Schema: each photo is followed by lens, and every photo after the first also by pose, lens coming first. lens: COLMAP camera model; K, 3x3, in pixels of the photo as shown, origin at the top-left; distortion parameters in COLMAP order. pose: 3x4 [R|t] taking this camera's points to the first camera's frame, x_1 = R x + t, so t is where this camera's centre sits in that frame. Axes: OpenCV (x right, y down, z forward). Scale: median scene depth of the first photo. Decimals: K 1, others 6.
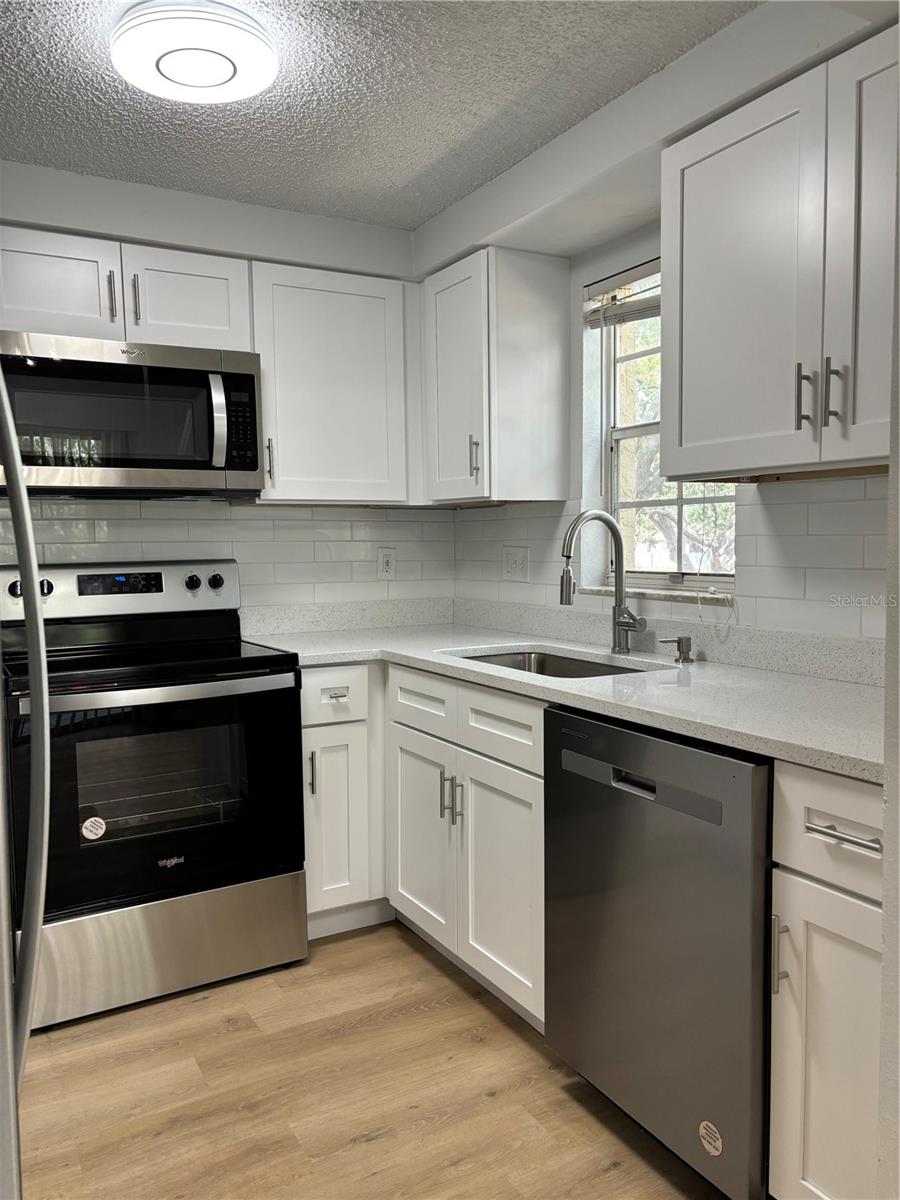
lens RADIAL K [[894.3, 0, 450.0], [0, 894.3, 600.0], [0, 0, 1]] dist [0.042155, -0.047889]
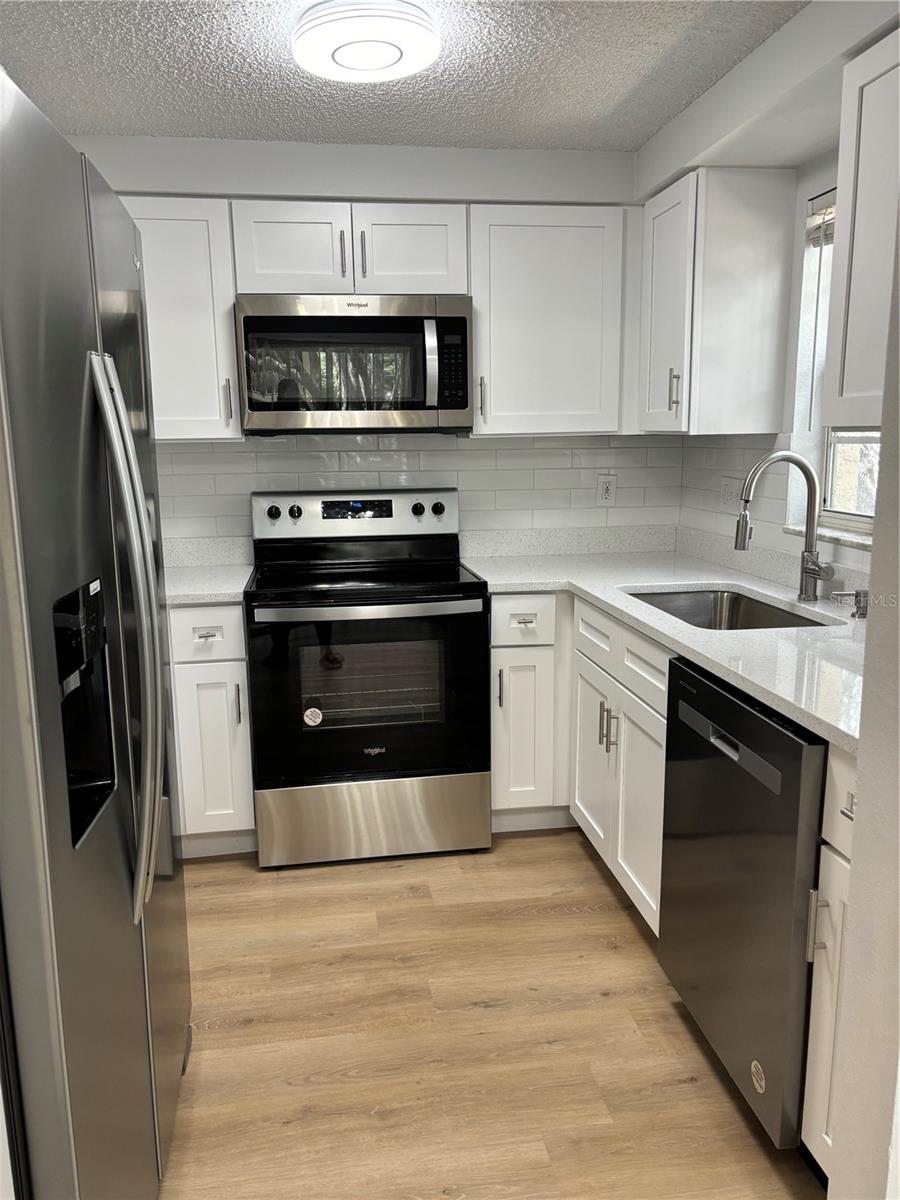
lens RADIAL K [[894.3, 0, 450.0], [0, 894.3, 600.0], [0, 0, 1]] dist [0.042155, -0.047889]
pose [[0.932881, 0.066836, -0.353930, 0.176819], [-0.024061, 0.992002, 0.123910, -0.052485], [0.359380, -0.107077, 0.927028, -0.036089]]
